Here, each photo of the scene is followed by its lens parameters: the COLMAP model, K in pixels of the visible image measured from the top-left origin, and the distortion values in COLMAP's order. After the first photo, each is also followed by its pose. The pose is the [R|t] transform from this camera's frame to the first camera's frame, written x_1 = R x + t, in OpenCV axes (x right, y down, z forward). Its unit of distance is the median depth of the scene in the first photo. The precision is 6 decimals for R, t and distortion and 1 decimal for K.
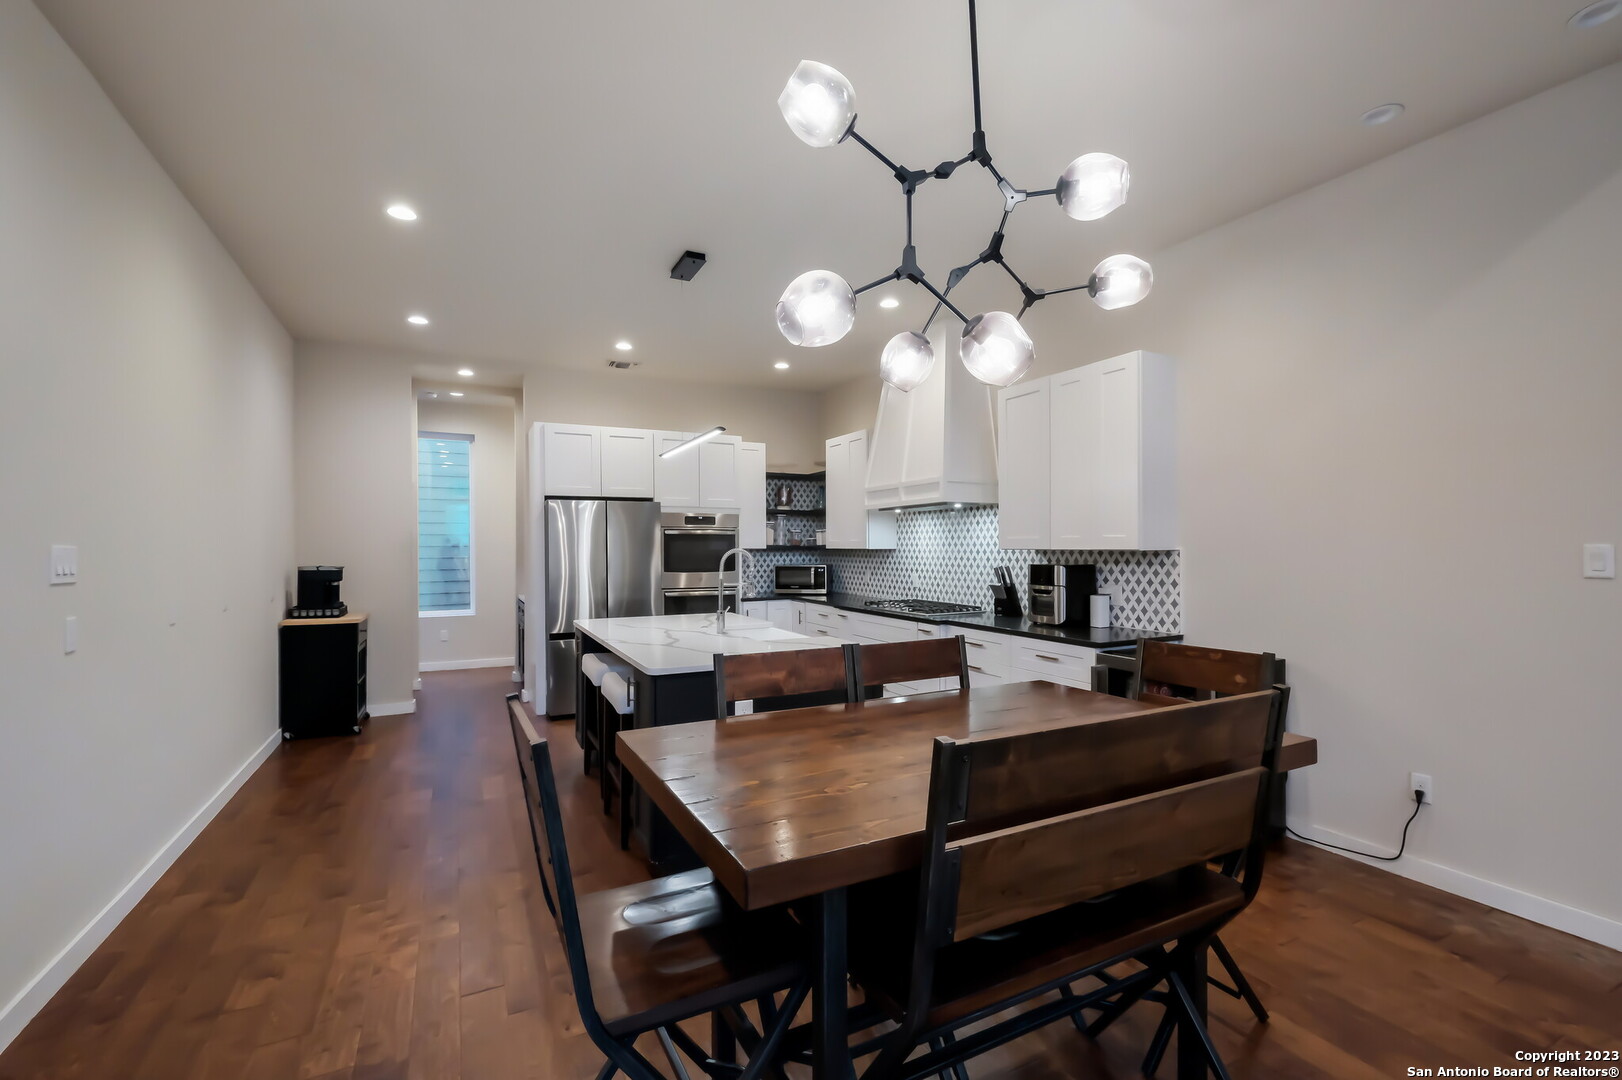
lens RADIAL K [[697.3, 0, 809.3], [0, 697.3, 552.2], [0, 0, 1]] dist [0.000386, 0.000623]
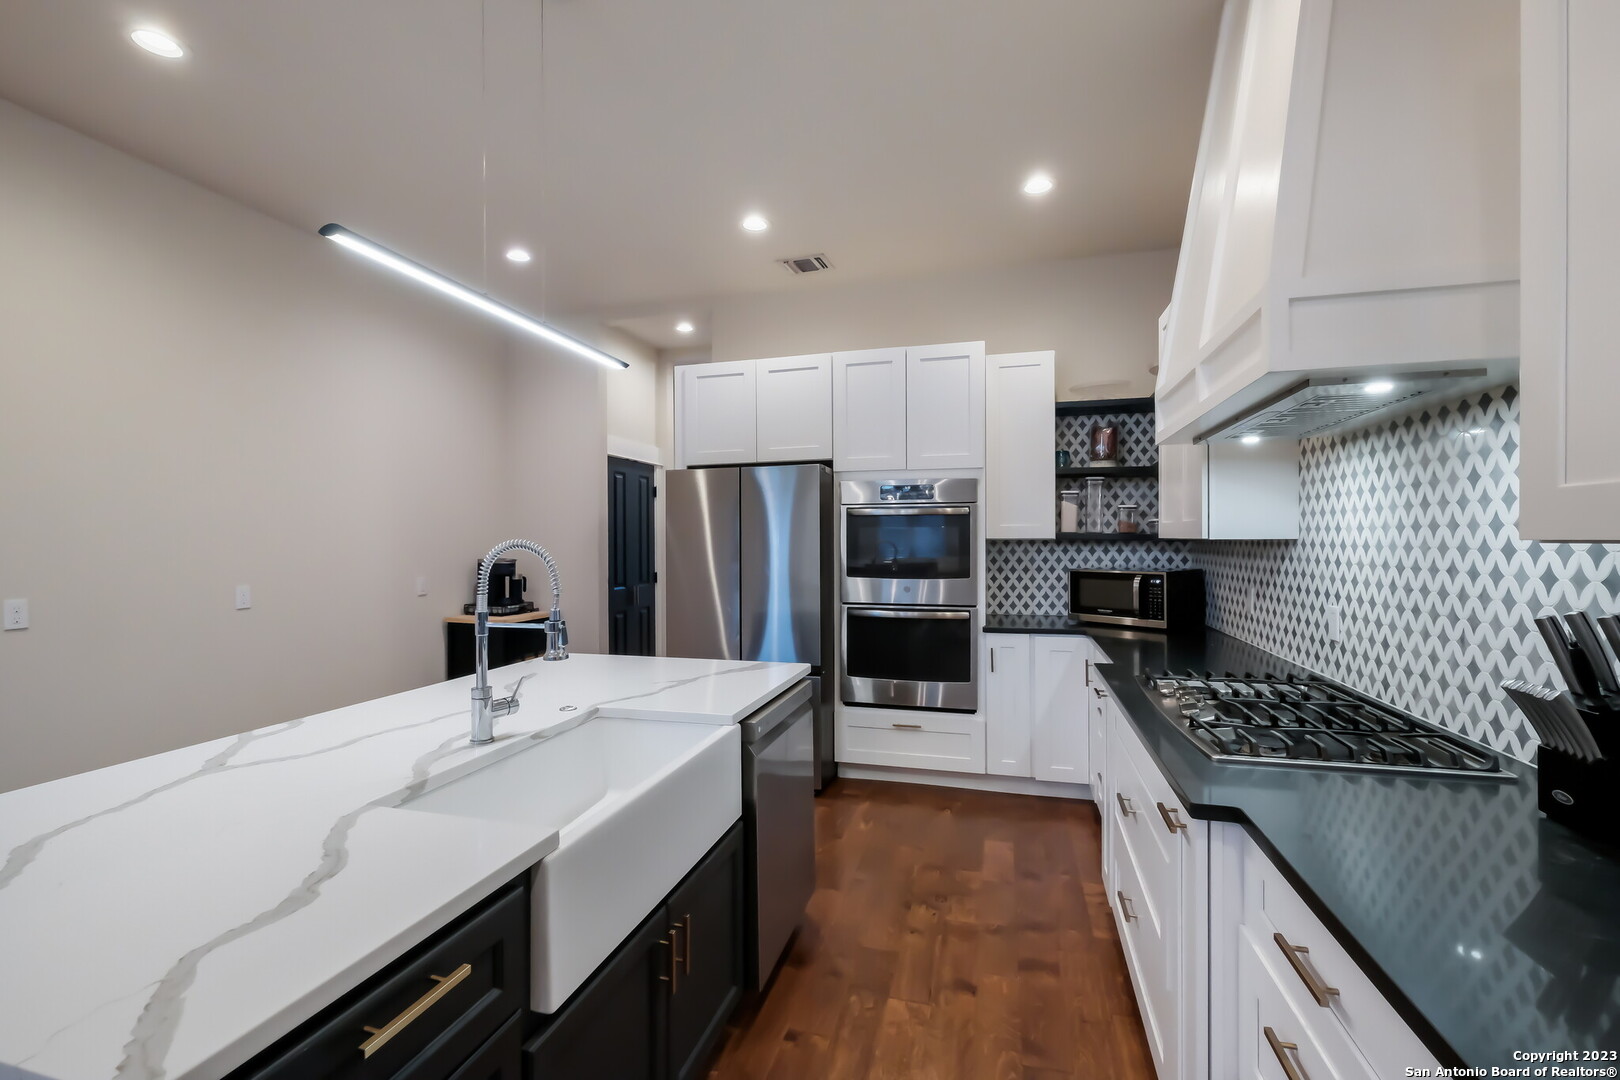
lens RADIAL K [[696.4, 0, 812.0], [0, 696.4, 541.3], [0, 0, 1]] dist [0.000386, 0.000623]
pose [[0.740049, 0.000852, -0.672552, 0.213997], [-0.001554, 0.999999, -0.000443, -0.003220], [0.672551, 0.001373, 0.740050, 0.579539]]
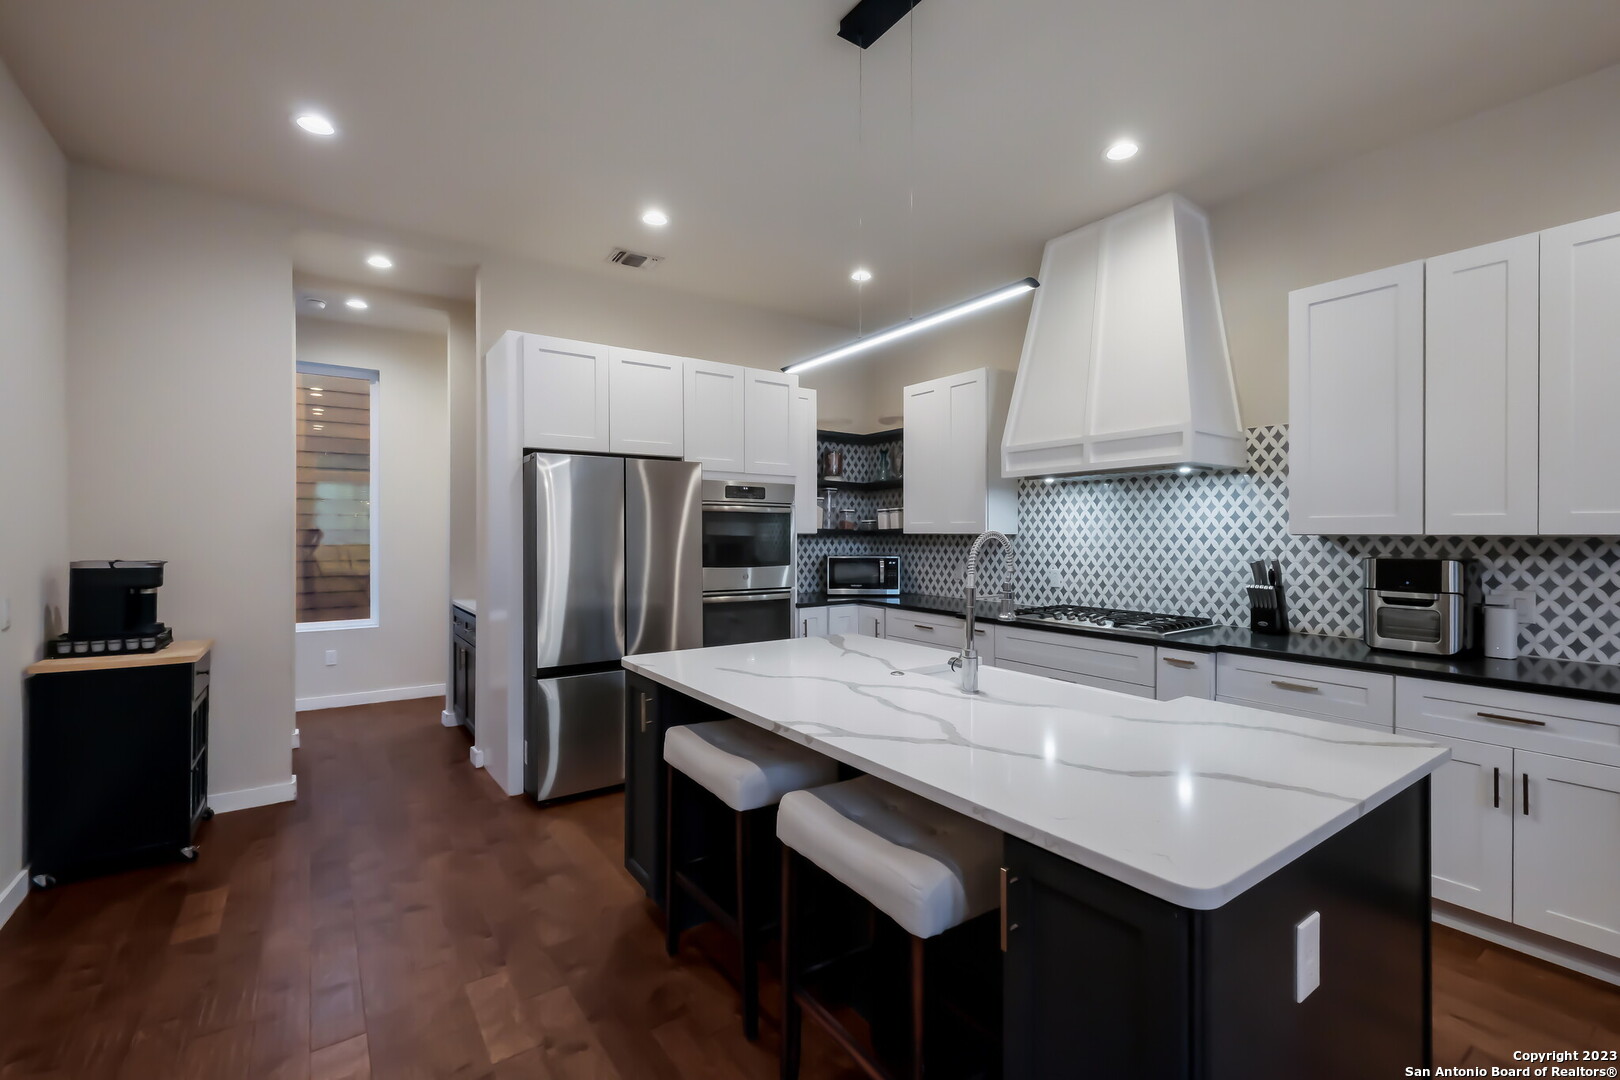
lens RADIAL K [[696.4, 0, 806.3], [0, 696.4, 536.6], [0, 0, 1]] dist [0.000386, 0.000623]
pose [[0.989113, 0.003605, 0.147113, -0.228874], [-0.002990, 0.999986, -0.004396, 0.001588], [-0.147127, 0.003908, 0.989110, 0.352905]]
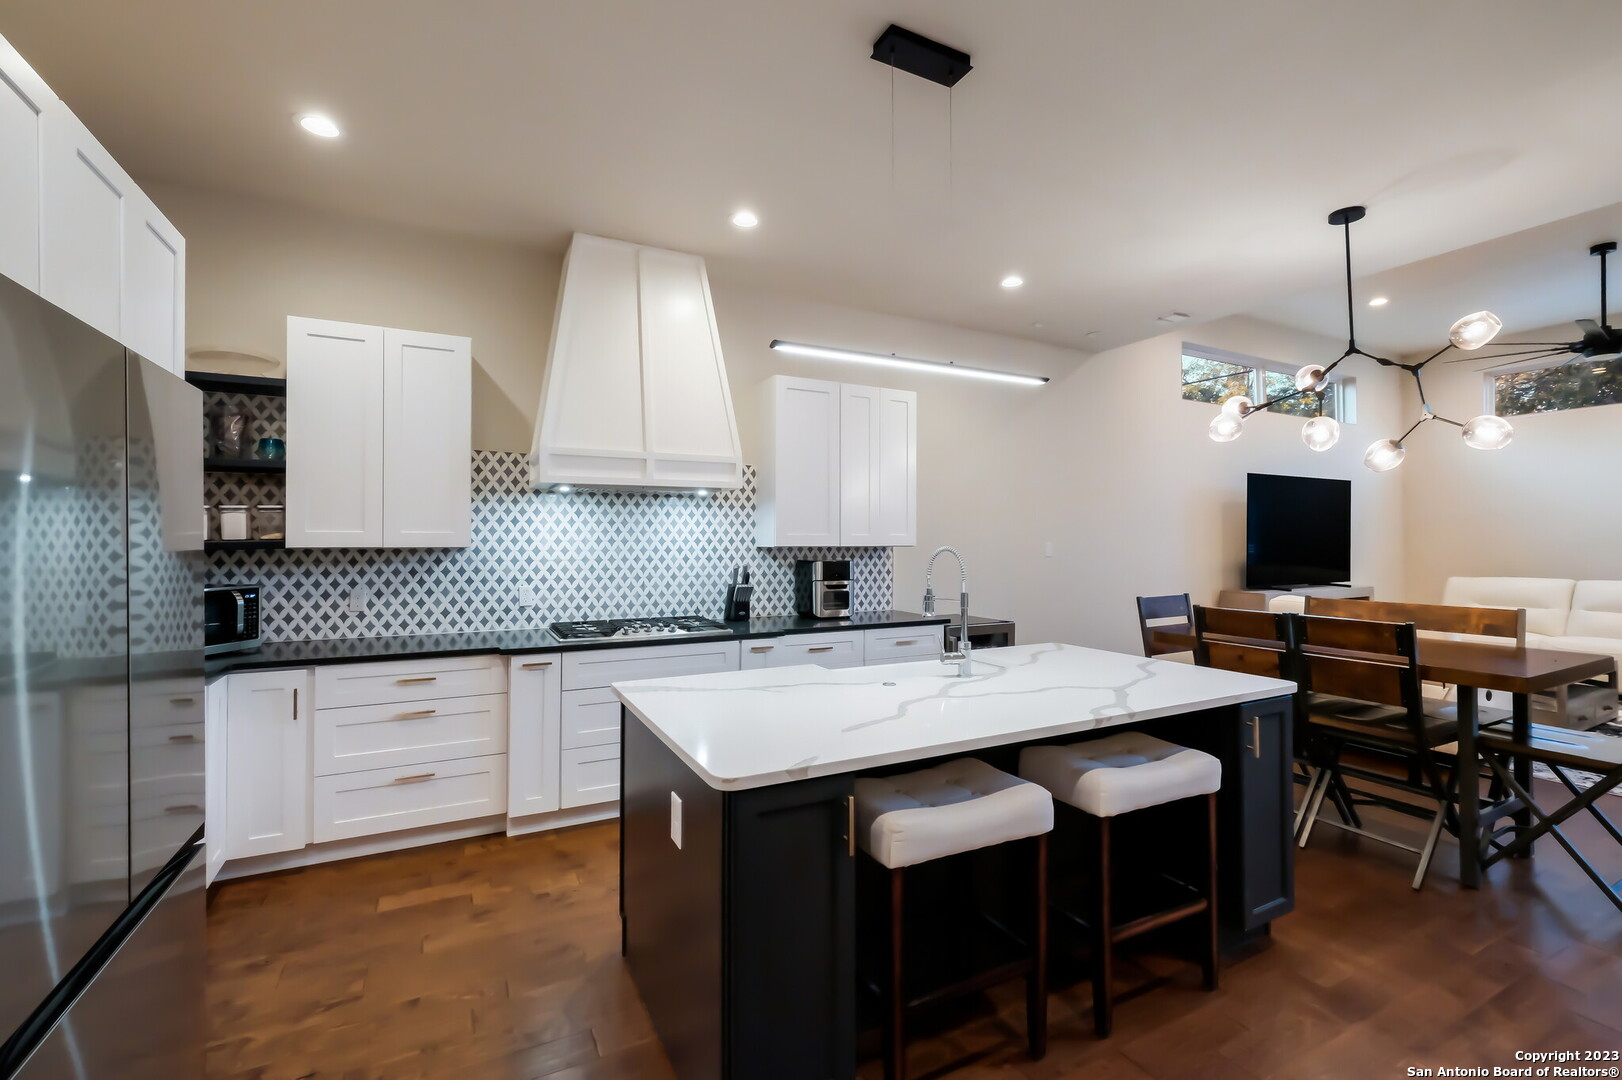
lens RADIAL K [[697.3, 0, 812.5], [0, 697.3, 534.5], [0, 0, 1]] dist [0.000386, 0.000623]
pose [[-0.013340, 0.009724, 0.999864, -0.546606], [0.006324, 0.999934, -0.009641, -0.009289], [-0.999891, 0.006194, -0.013400, 0.808876]]
